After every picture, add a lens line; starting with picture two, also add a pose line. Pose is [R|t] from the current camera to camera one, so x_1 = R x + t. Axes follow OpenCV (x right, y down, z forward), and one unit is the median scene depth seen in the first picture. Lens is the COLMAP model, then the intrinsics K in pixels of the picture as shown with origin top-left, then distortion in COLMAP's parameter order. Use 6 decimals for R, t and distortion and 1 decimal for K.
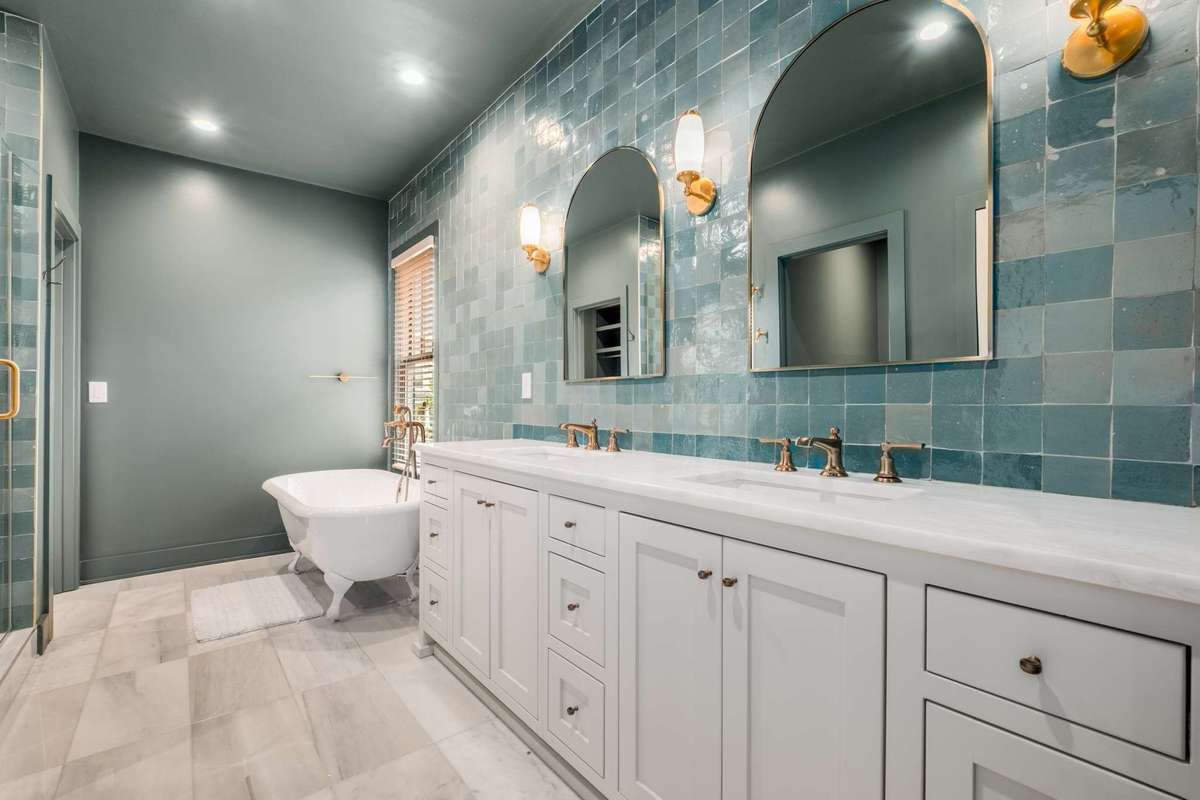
lens RADIAL K [[523.4, 0, 587.9], [0, 523.4, 402.6], [0, 0, 1]] dist [-0.000436, -0.000492]
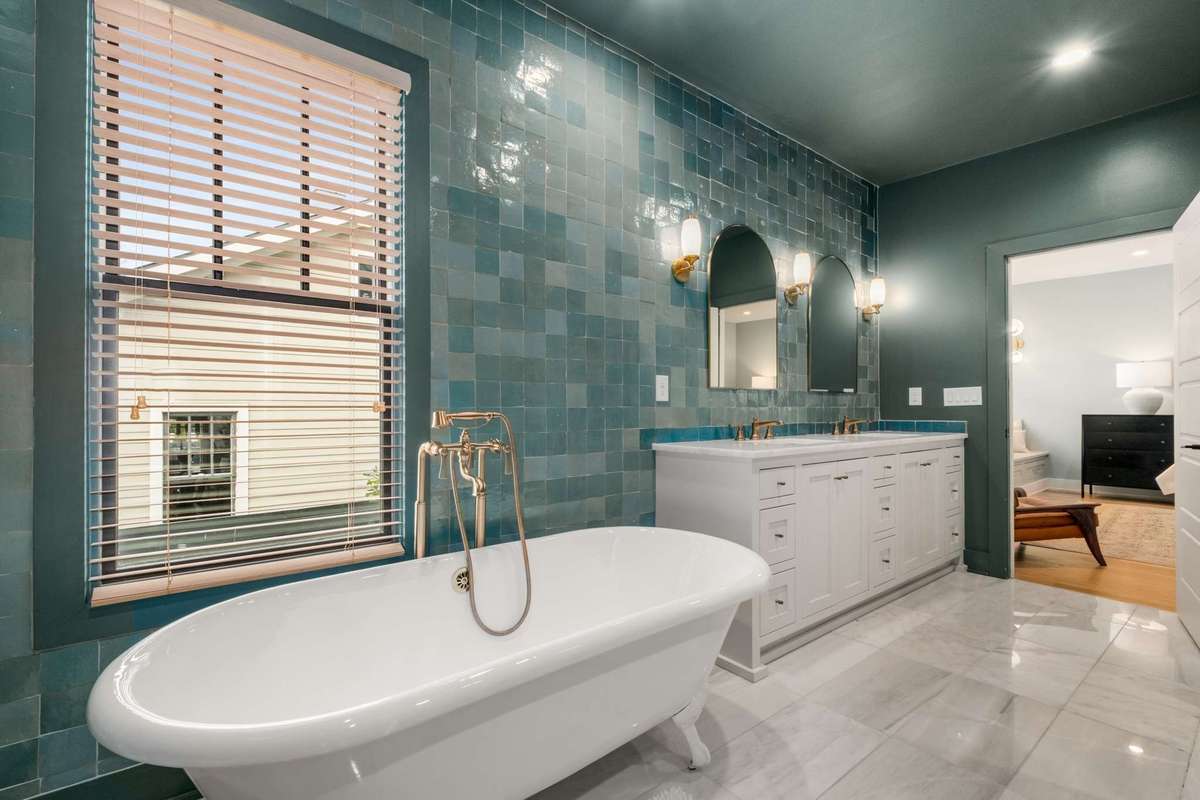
lens RADIAL K [[523.4, 0, 588.0], [0, 523.4, 402.4], [0, 0, 1]] dist [-0.000436, -0.000492]
pose [[0.023717, 0.008769, 0.999680, -1.159032], [-0.000013, 0.999962, -0.008771, 0.002630], [-0.999719, 0.000195, 0.023716, 1.181012]]
